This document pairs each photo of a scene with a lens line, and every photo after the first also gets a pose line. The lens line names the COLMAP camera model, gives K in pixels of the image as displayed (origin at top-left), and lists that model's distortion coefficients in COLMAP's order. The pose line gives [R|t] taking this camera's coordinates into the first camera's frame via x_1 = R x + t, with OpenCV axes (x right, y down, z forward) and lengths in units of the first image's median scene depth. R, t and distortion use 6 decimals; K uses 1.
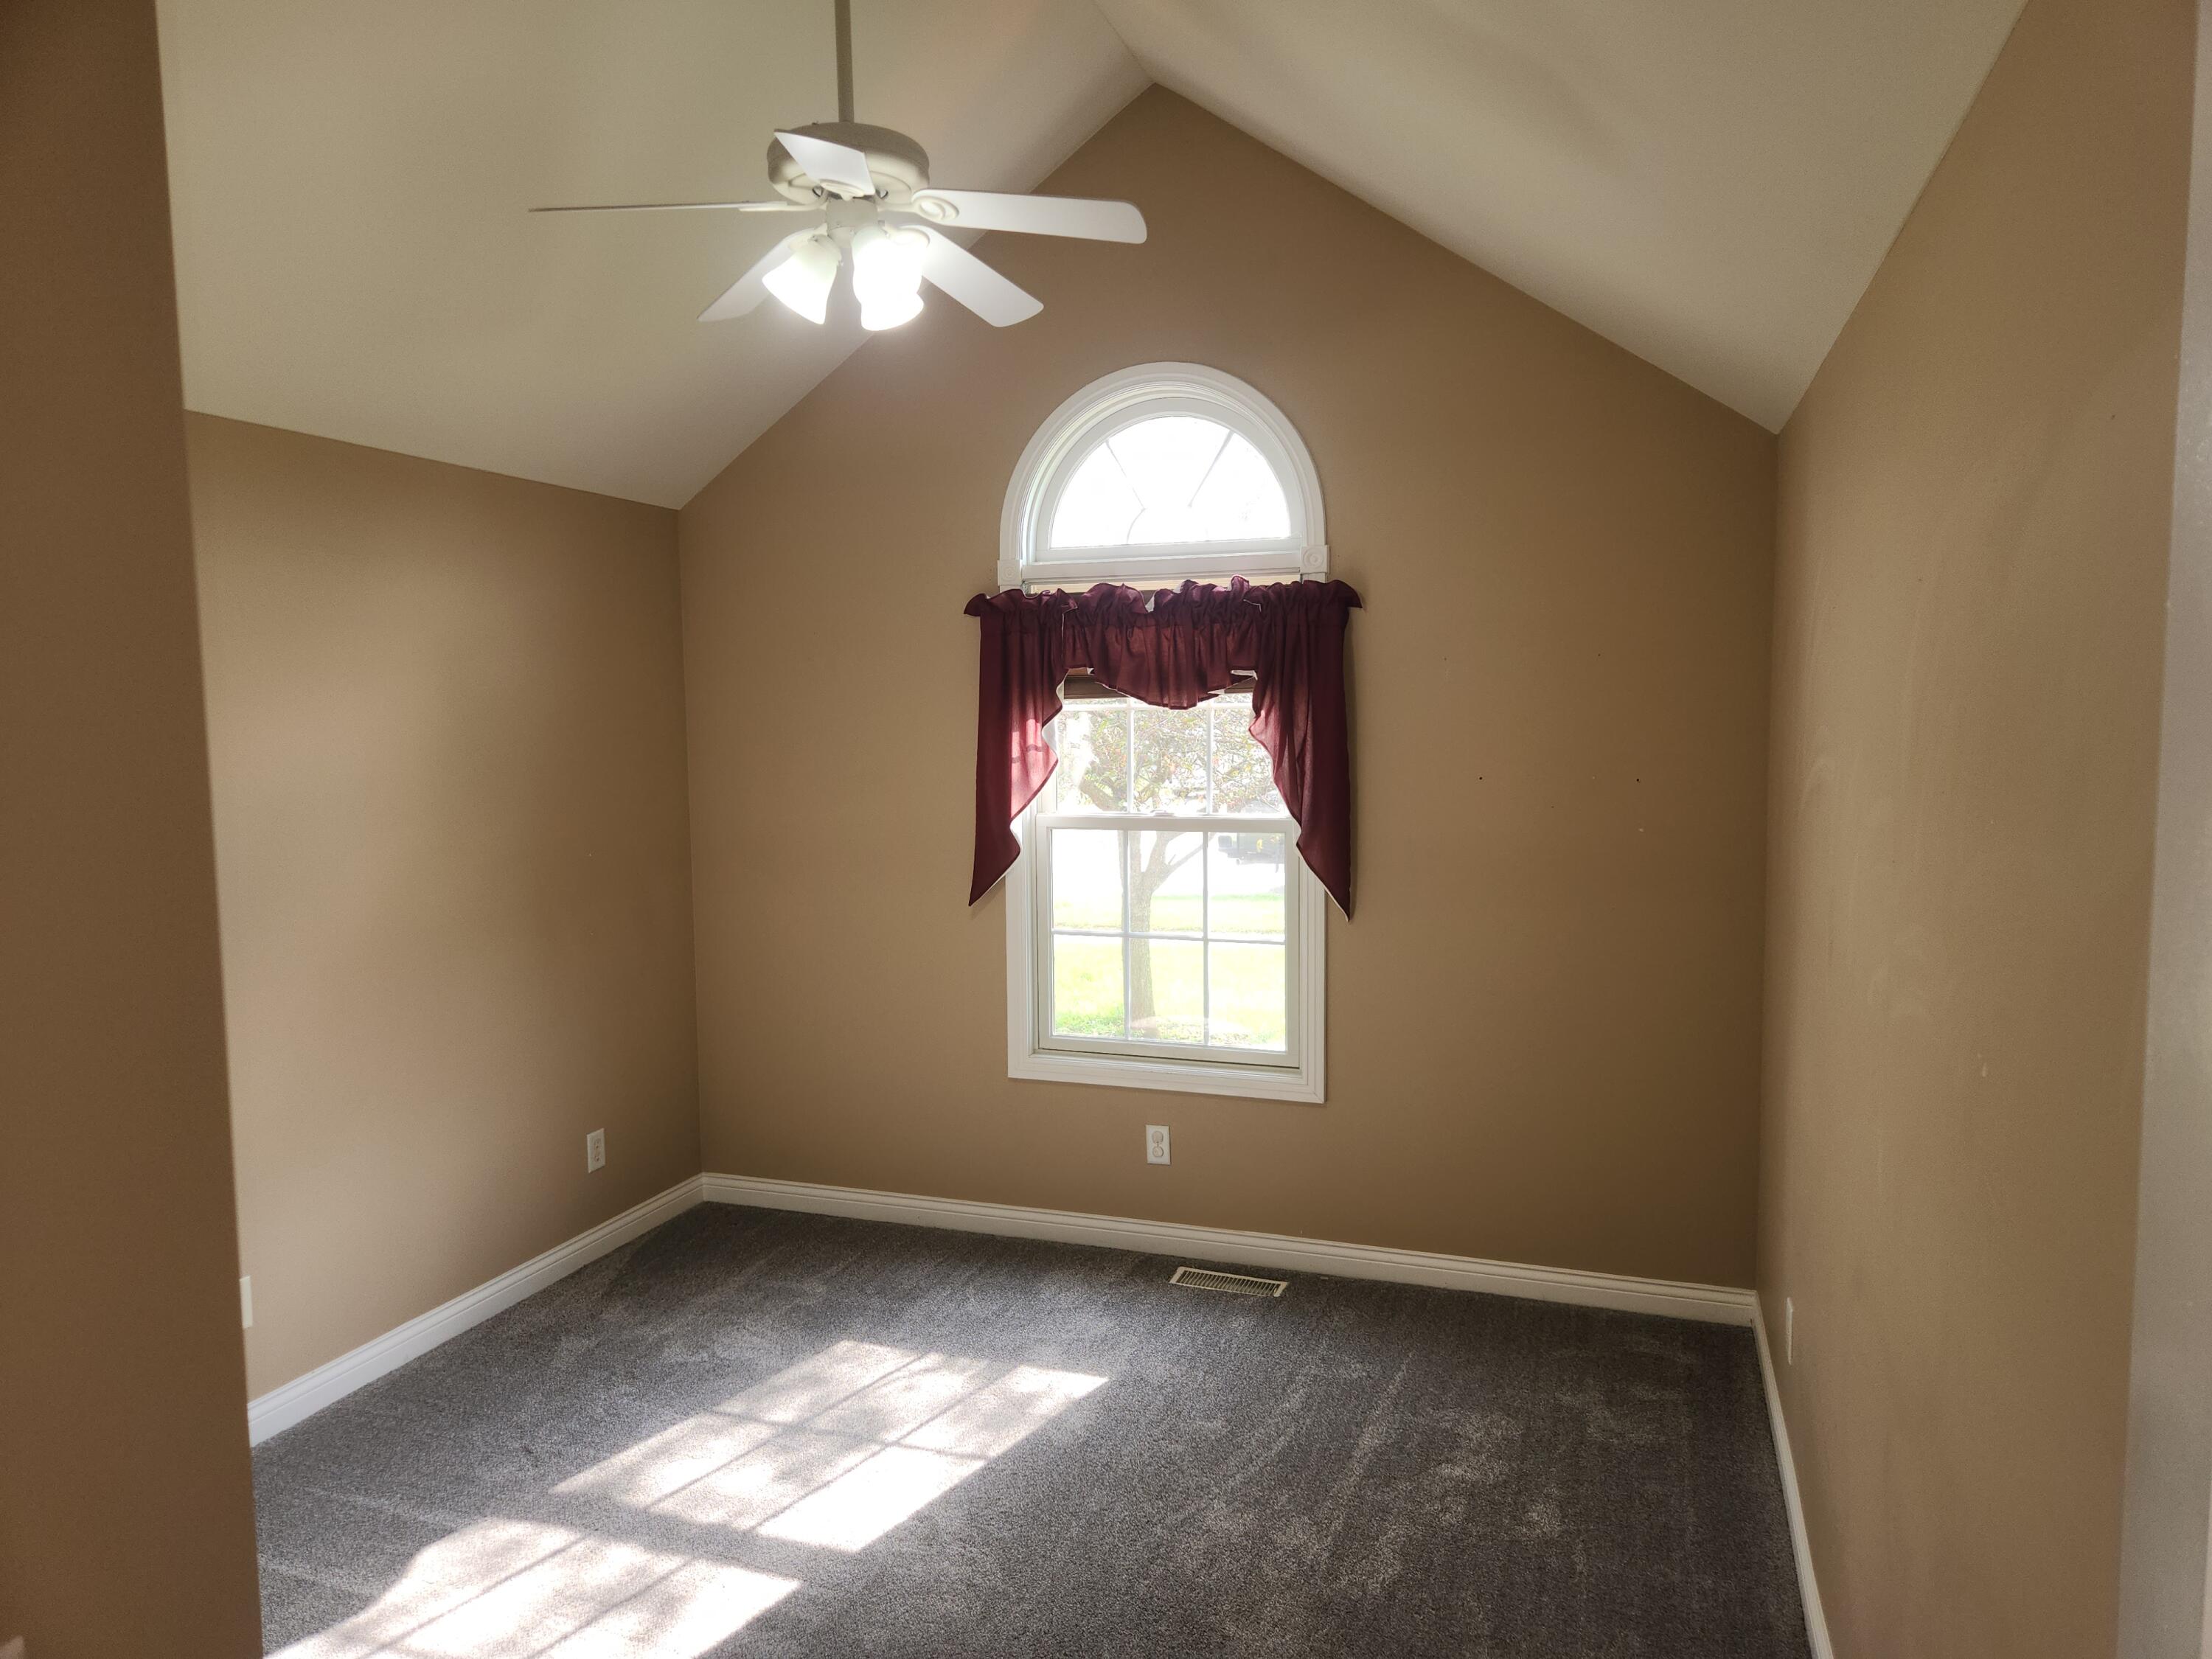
lens RADIAL K [[1477.8, 0, 1108.7], [0, 1477.8, 829.9], [0, 0, 1]] dist [0.055628, -0.021213]
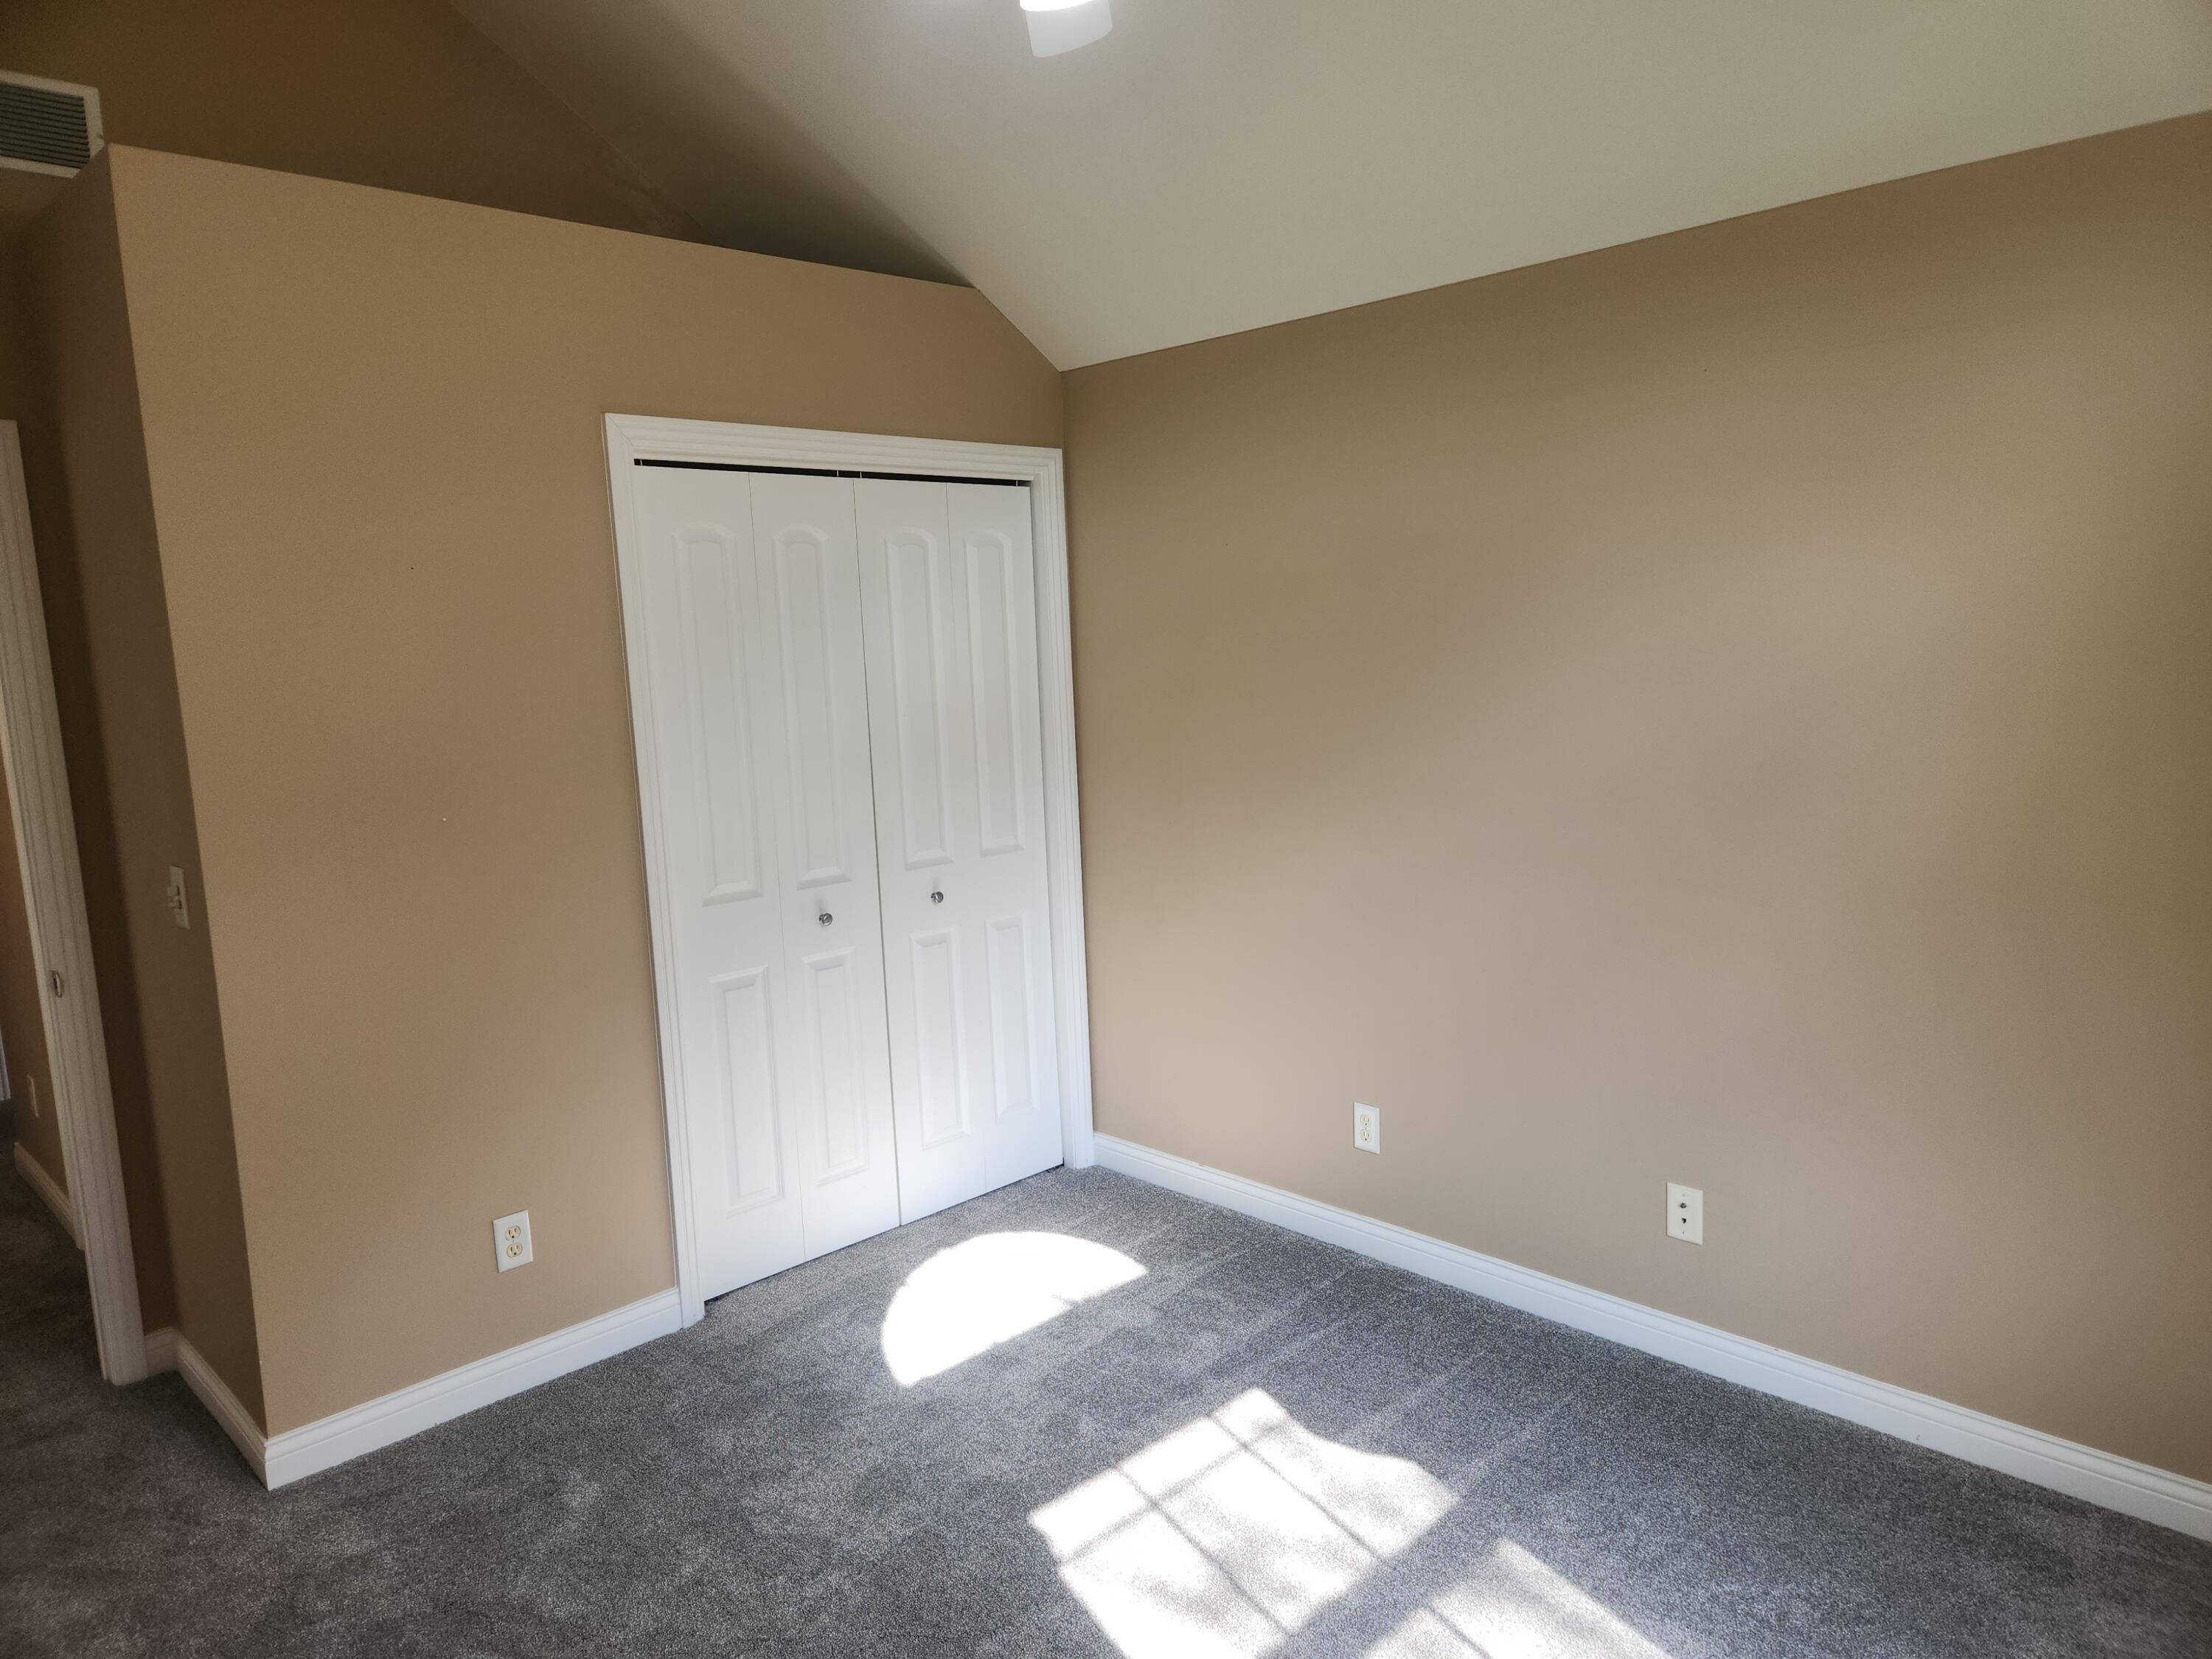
lens RADIAL K [[1477.8, 0, 1112.3], [0, 1477.8, 830.1], [0, 0, 1]] dist [0.055628, -0.021213]
pose [[-0.430530, 0.162811, -0.887771, 0.423690], [-0.025572, 0.981001, 0.192310, -0.104037], [0.902214, 0.105497, -0.418187, 1.205907]]
